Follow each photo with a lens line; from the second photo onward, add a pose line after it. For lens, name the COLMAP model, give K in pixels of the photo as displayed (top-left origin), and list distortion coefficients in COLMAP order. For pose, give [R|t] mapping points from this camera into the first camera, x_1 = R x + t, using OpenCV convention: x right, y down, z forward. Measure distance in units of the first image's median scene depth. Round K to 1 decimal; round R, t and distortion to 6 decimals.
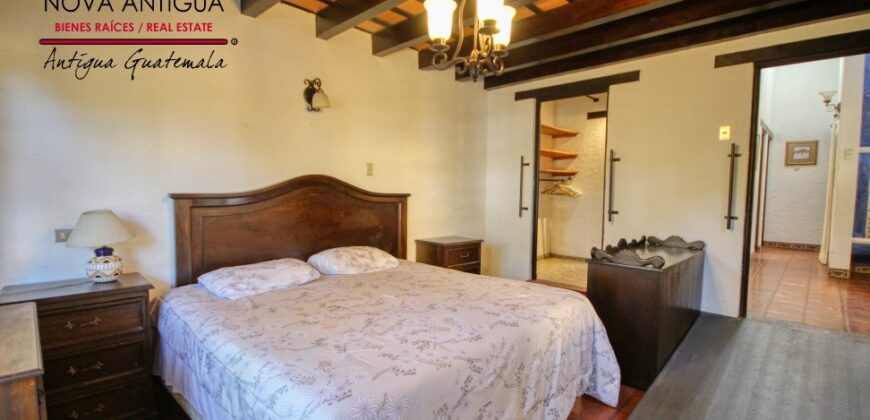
lens RADIAL K [[403.3, 0, 442.3], [0, 403.3, 215.8], [0, 0, 1]] dist [0.000414, -0.000151]
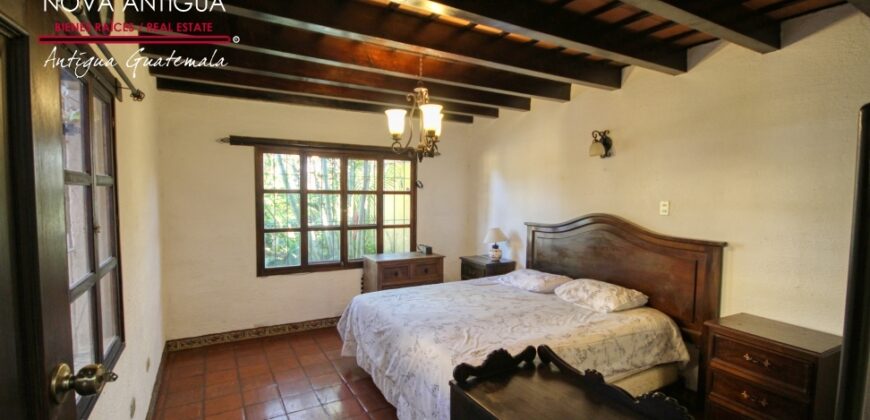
lens RADIAL K [[403.3, 0, 442.3], [0, 403.3, 215.8], [0, 0, 1]] dist [0.000414, -0.000151]
pose [[-0.282026, 0.042344, -0.958472, 1.017608], [-0.076155, 0.994885, 0.066361, -0.153955], [0.956380, 0.091708, -0.277359, 0.996100]]
